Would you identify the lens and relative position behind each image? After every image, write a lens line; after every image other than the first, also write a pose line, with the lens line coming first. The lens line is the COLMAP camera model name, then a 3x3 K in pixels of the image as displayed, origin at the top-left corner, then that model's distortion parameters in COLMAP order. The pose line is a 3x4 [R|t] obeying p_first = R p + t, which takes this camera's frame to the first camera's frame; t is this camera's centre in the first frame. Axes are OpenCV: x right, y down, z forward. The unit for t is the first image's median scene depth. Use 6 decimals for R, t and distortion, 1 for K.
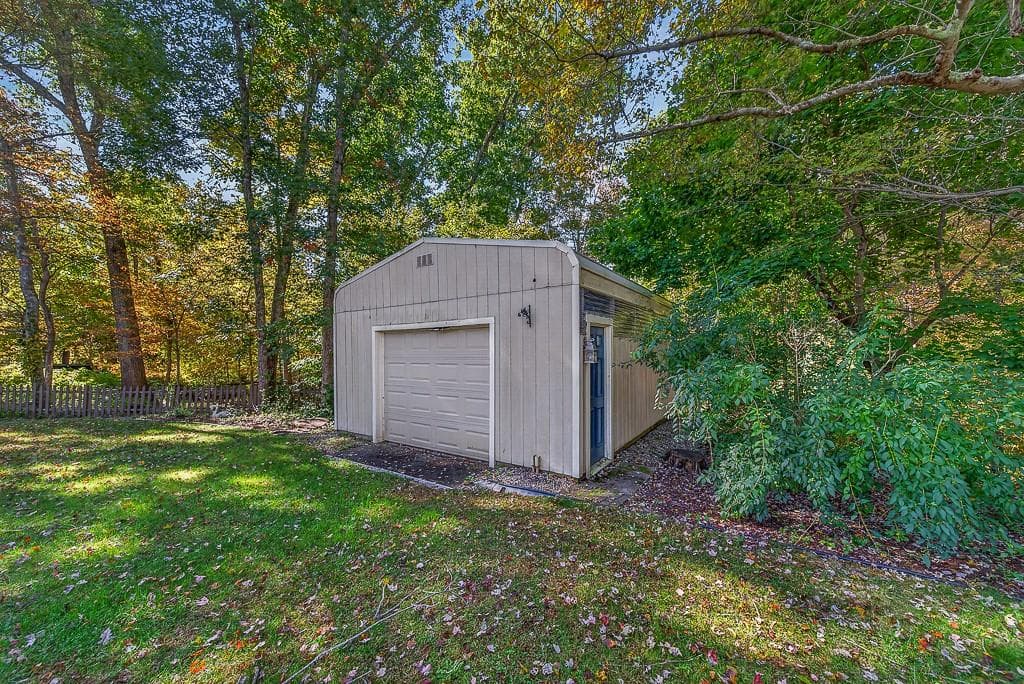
lens RADIAL K [[368.4, 0, 511.5], [0, 368.4, 347.2], [0, 0, 1]] dist [-0.001629, -0.000314]
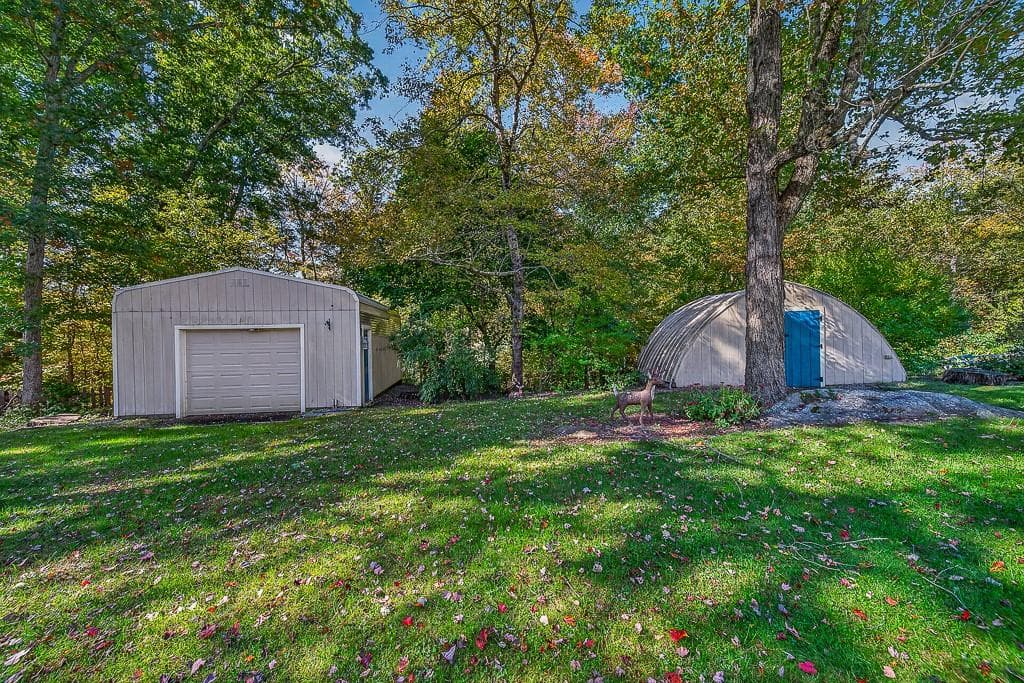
lens RADIAL K [[368.4, 0, 511.5], [0, 368.4, 346.7], [0, 0, 1]] dist [-0.001629, -0.000314]
pose [[0.745594, -0.015019, 0.666231, -0.392336], [0.003709, 0.999824, 0.018388, -0.004243], [-0.666390, -0.011239, 0.745518, -0.765025]]
